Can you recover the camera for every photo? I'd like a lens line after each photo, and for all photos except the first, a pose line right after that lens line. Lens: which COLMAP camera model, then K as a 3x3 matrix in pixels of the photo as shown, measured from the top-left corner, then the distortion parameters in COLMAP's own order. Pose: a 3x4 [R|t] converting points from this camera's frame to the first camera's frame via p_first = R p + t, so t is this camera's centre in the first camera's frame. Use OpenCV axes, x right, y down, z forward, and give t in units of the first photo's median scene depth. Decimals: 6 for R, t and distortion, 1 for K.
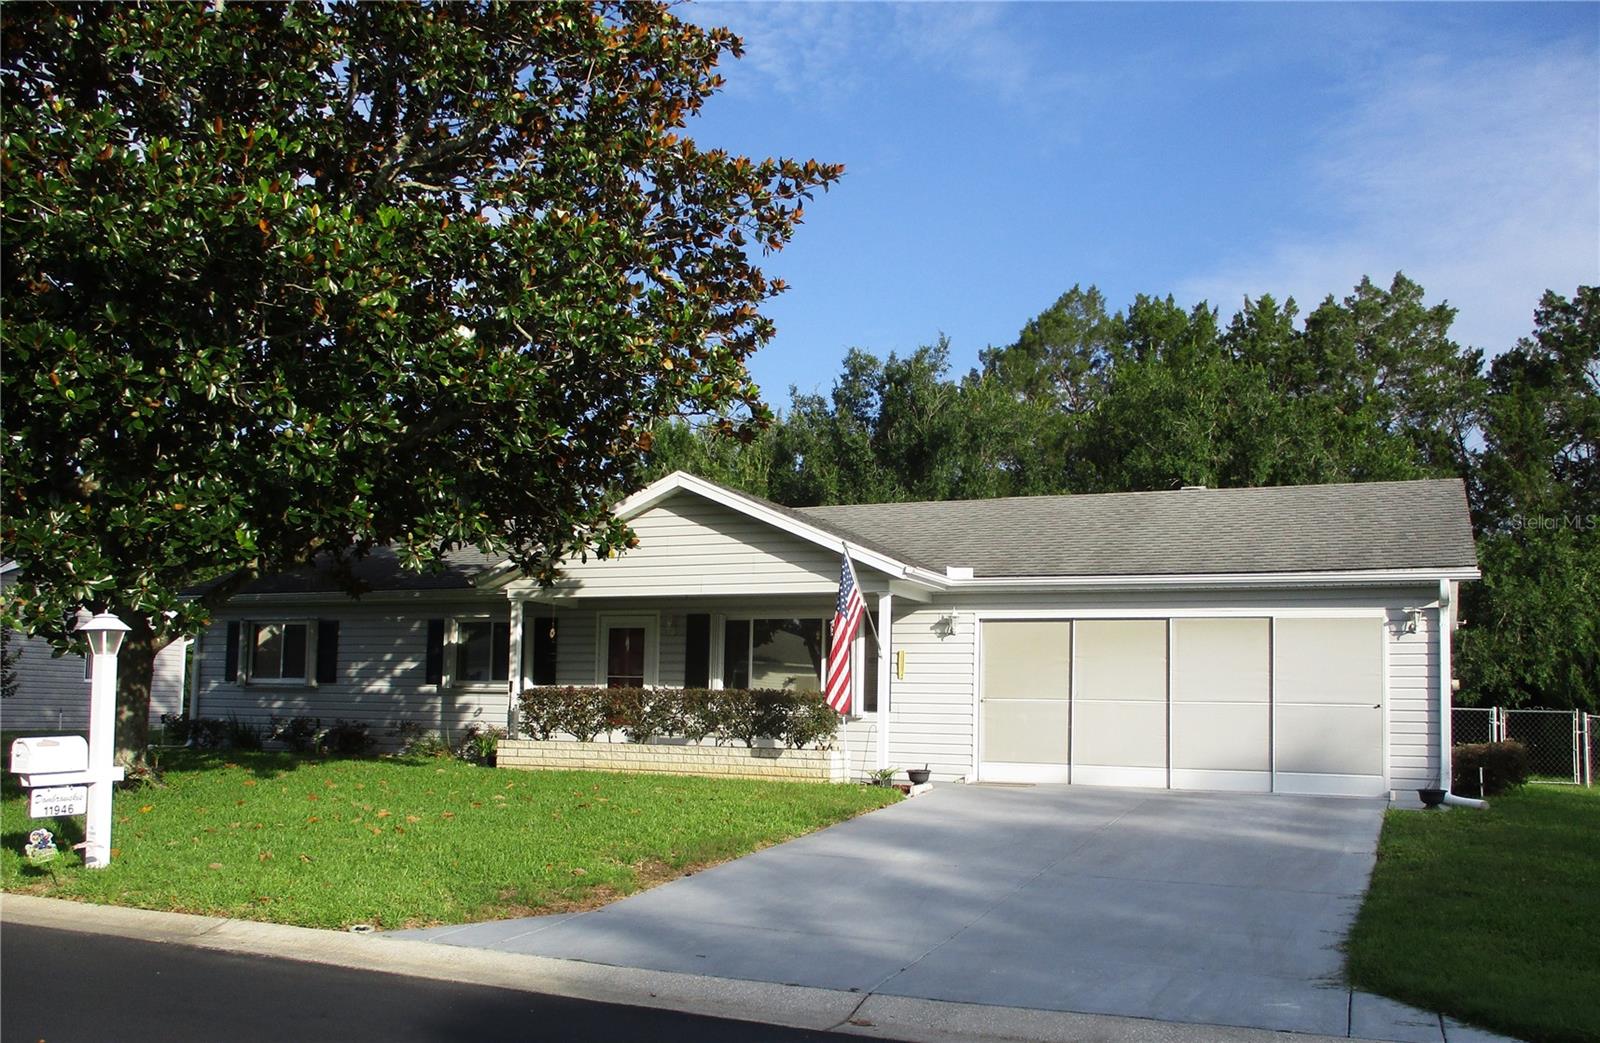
lens RADIAL K [[1398.0, 0, 796.9], [0, 1398.0, 605.1], [0, 0, 1]] dist [-0.001323, -0.060224]
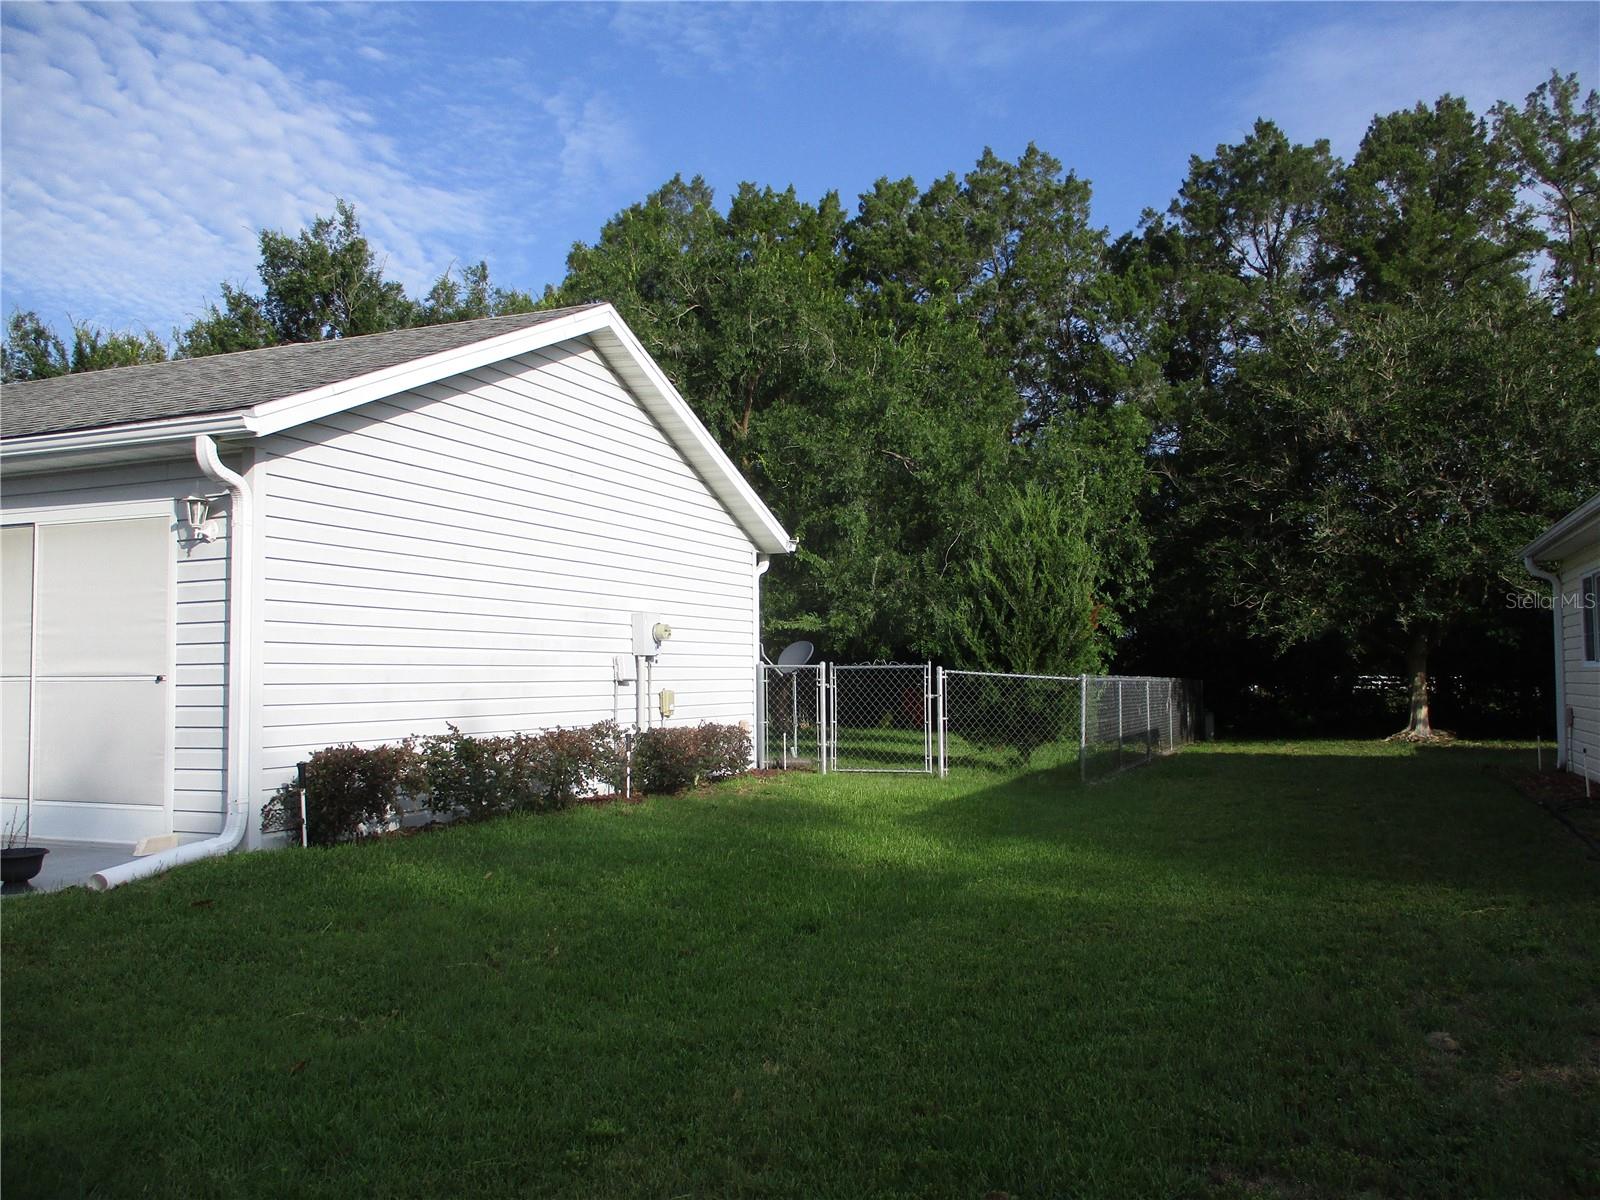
lens RADIAL K [[1327.3, 0, 800.0], [0, 1327.3, 600.0], [0, 0, 1]] dist [-0.024668, -0.005637]
pose [[0.999247, -0.029430, 0.025301, 0.485444], [0.028812, 0.999285, 0.024472, 0.026971], [-0.026003, -0.023725, 0.999380, 0.356020]]
